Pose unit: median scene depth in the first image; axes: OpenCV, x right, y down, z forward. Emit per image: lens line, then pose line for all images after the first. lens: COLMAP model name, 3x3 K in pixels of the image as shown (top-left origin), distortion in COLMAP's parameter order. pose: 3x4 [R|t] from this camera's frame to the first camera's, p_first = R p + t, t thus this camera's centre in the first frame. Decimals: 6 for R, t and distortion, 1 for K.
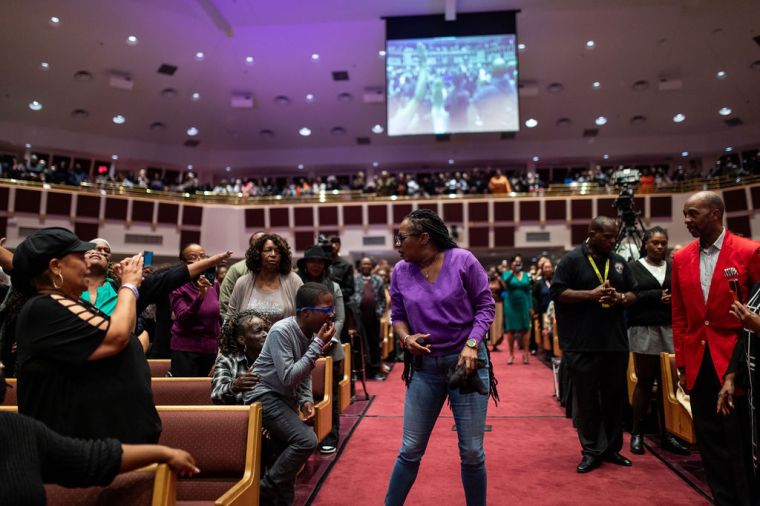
lens RADIAL K [[709.8, 0, 380.0], [0, 709.8, 253.0], [0, 0, 1]] dist [-0.018052, 0.011083]
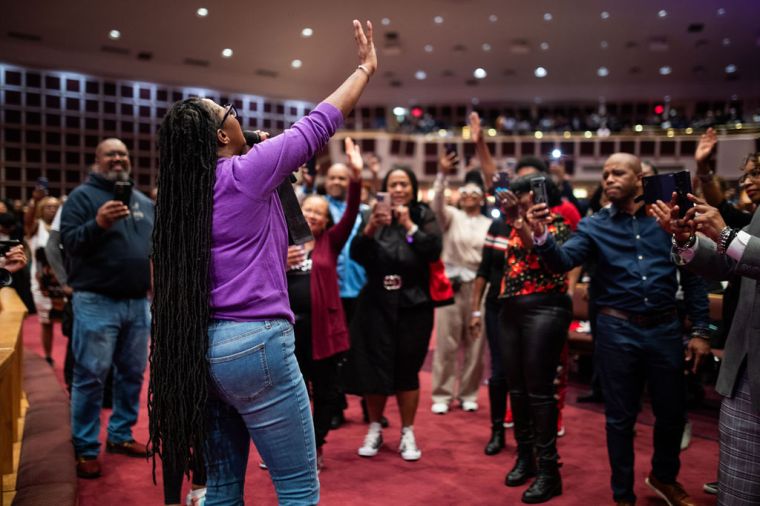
lens RADIAL K [[712.8, 0, 385.1], [0, 712.8, 252.1], [0, 0, 1]] dist [-0.011765, -0.013736]
pose [[0.669397, 0.049270, -0.741269, 0.303364], [0.050720, 0.992439, 0.111767, -0.037724], [0.741172, -0.112414, 0.661837, -0.304243]]
